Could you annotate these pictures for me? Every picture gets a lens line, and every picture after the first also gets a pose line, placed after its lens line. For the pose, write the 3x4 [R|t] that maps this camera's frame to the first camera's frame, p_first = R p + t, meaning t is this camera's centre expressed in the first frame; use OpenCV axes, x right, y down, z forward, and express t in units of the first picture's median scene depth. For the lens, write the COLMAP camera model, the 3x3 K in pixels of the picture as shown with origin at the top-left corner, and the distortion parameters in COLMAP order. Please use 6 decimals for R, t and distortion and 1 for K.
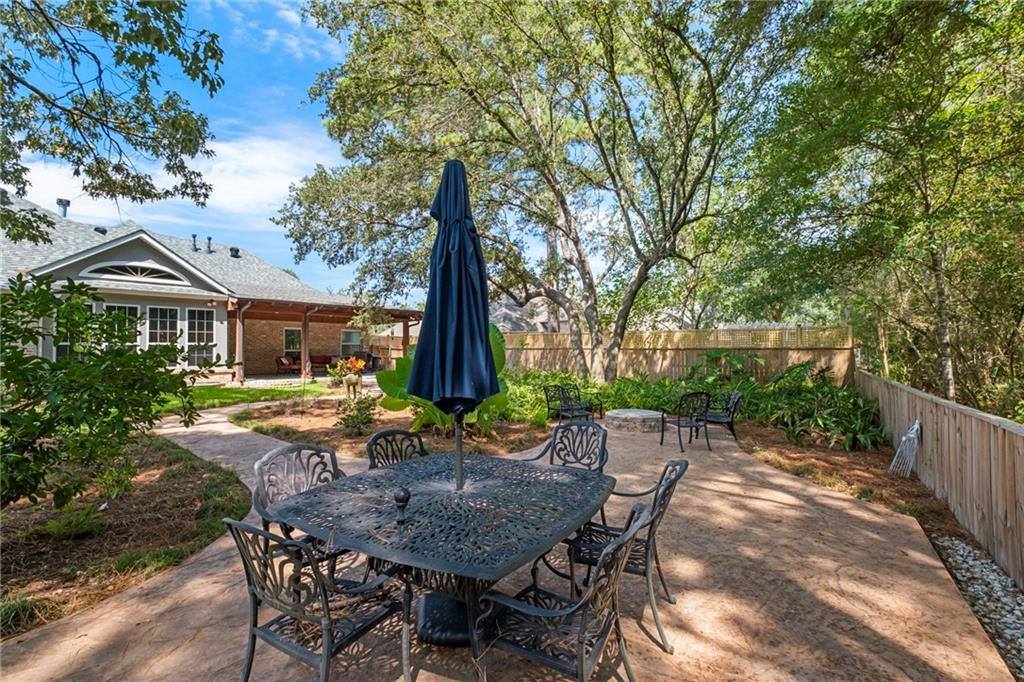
lens RADIAL K [[457.8, 0, 517.4], [0, 457.8, 341.5], [0, 0, 1]] dist [0.000208, 0.000056]
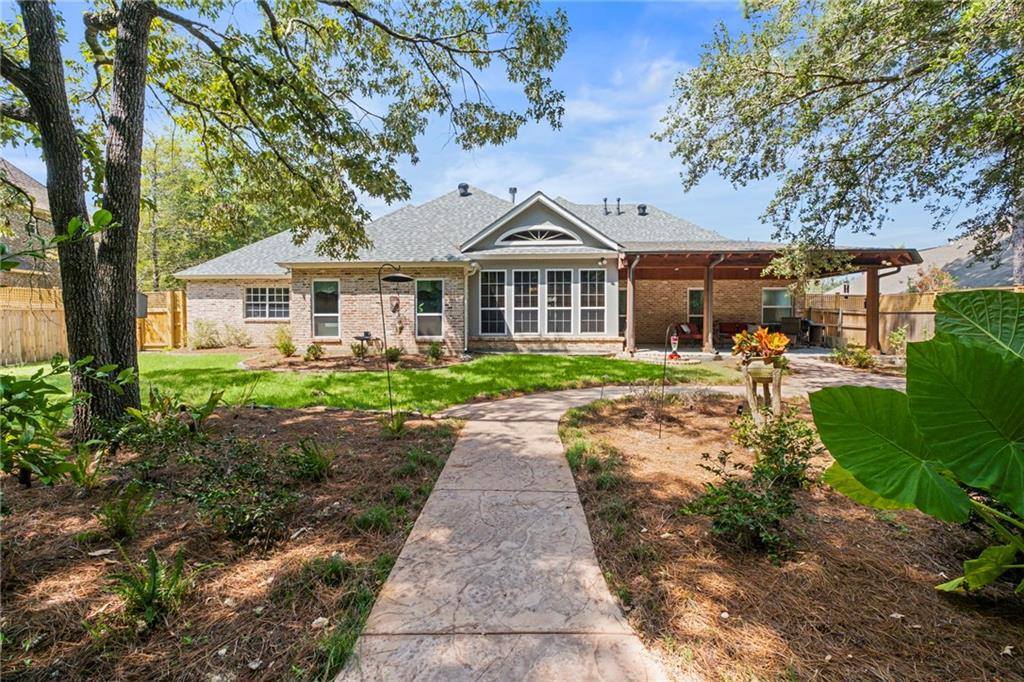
lens RADIAL K [[444.7, 0, 516.0], [0, 444.7, 325.9], [0, 0, 1]] dist [0.002199, 0.000333]
pose [[0.626629, 0.019445, -0.779075, -0.101158], [0.012501, 0.999309, 0.034997, 0.007803], [0.779218, -0.031669, 0.625953, 0.329956]]
